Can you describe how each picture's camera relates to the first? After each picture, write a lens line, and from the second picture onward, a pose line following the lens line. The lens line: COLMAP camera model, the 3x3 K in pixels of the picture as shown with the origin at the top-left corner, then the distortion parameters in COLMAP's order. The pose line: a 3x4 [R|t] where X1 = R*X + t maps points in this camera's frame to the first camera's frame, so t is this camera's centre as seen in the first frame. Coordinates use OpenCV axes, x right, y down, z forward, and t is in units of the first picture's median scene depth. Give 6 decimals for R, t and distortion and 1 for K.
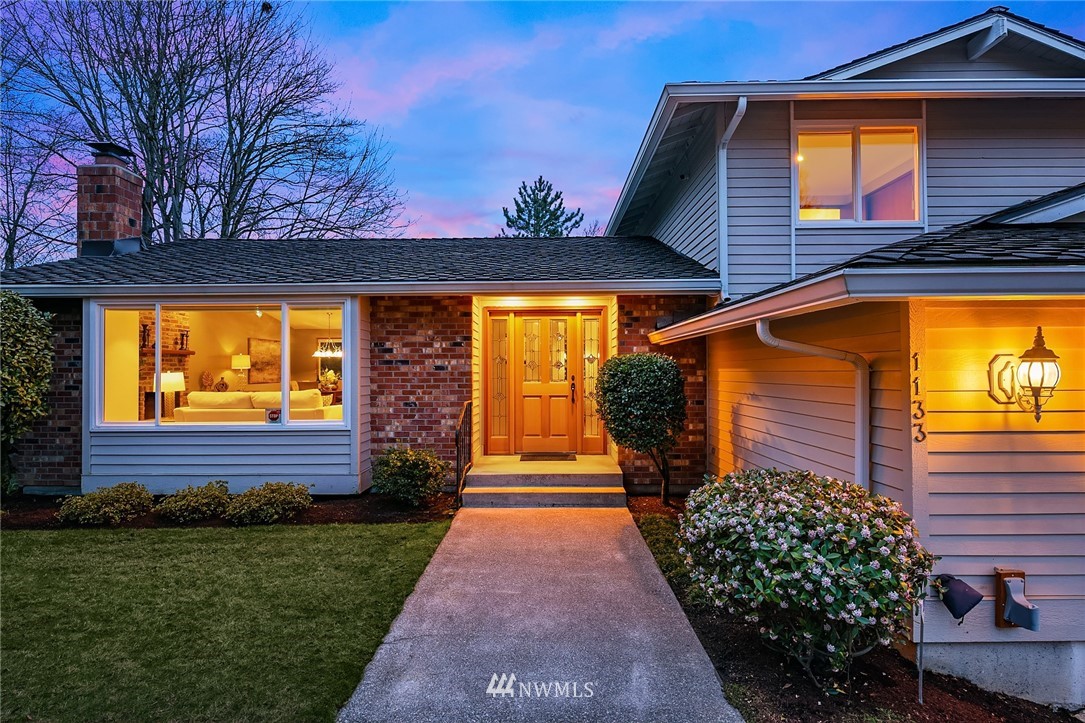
lens RADIAL K [[591.5, 0, 540.1], [0, 591.5, 364.7], [0, 0, 1]] dist [-0.005623, -0.003737]
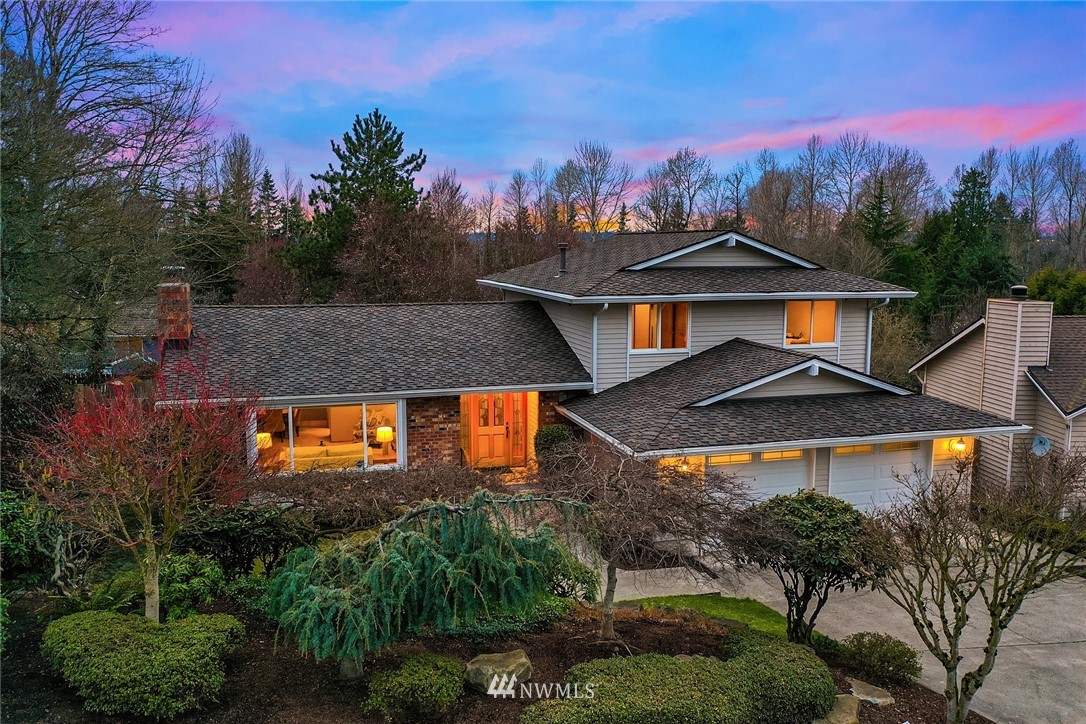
lens RADIAL K [[883.4, 0, 541.5], [0, 883.4, 367.0], [0, 0, 1]] dist [0.011283, 0.011388]
pose [[0.957929, -0.032727, 0.285133, -0.634844], [-0.010911, 0.988607, 0.150126, -0.580842], [-0.286798, -0.146921, 0.946658, -1.573734]]
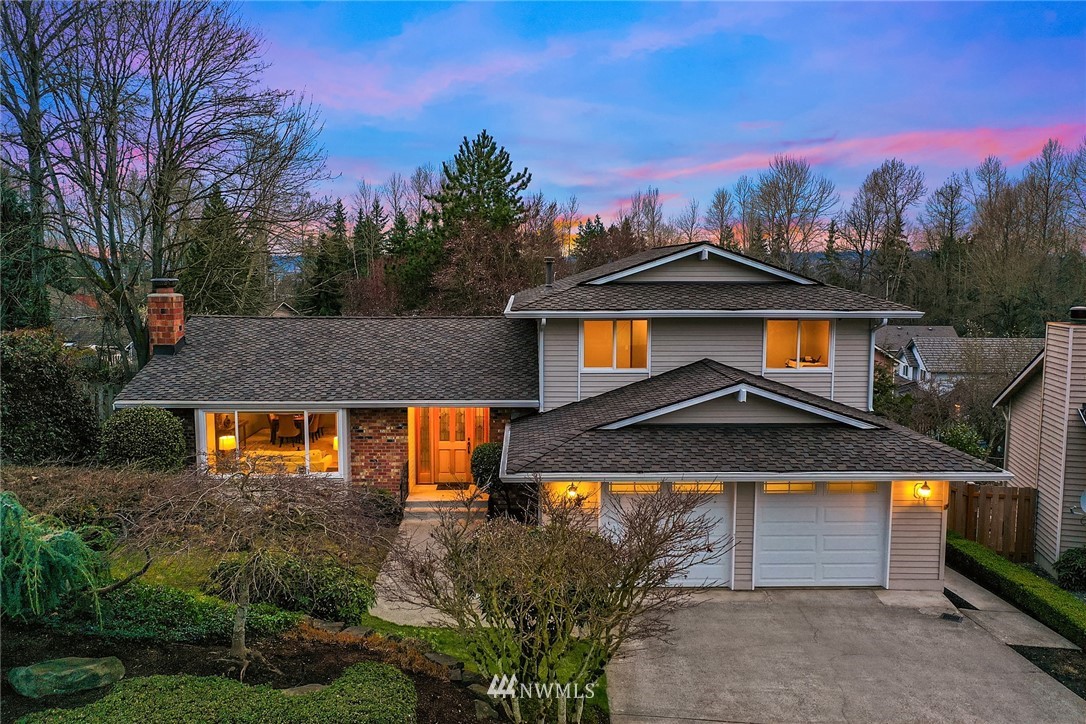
lens RADIAL K [[883.4, 0, 535.9], [0, 883.4, 366.0], [0, 0, 1]] dist [0.011283, 0.011388]
pose [[0.999719, 0.004095, 0.023331, 0.208136], [-0.007059, 0.991691, 0.128451, -0.564423], [-0.022611, -0.128580, 0.991441, -1.628920]]
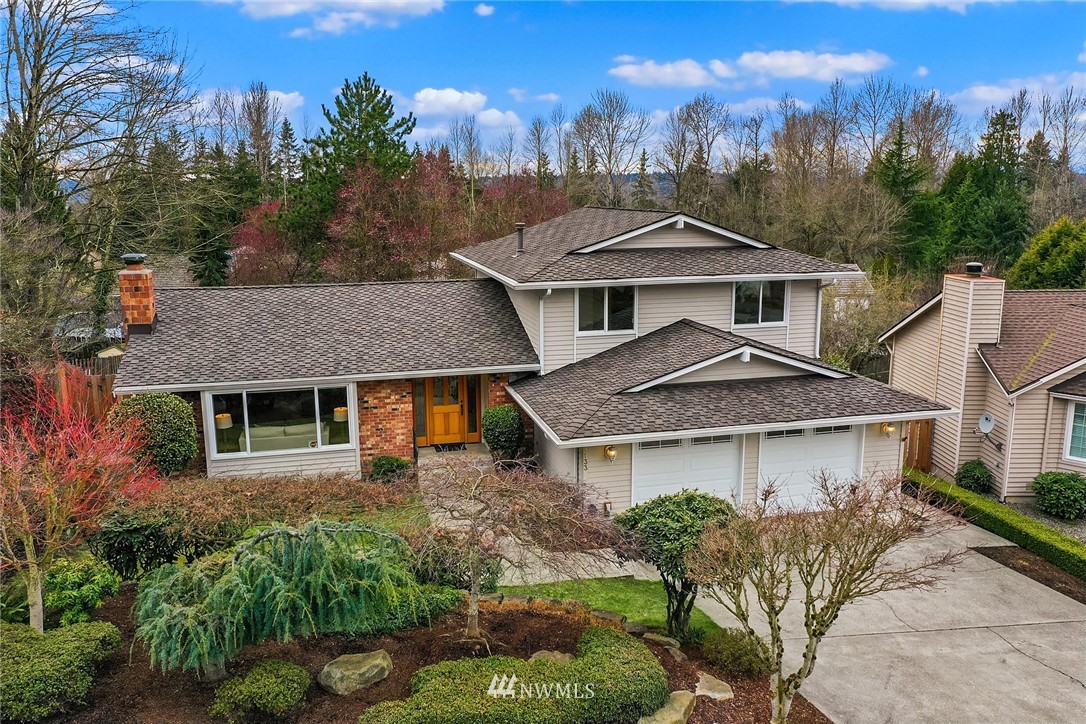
lens RADIAL K [[883.4, 0, 541.2], [0, 883.4, 368.6], [0, 0, 1]] dist [0.011283, 0.011388]
pose [[0.967142, -0.052430, 0.248772, -0.407621], [-0.002423, 0.976559, 0.215234, -0.715837], [-0.254225, -0.208765, 0.944345, -1.705097]]
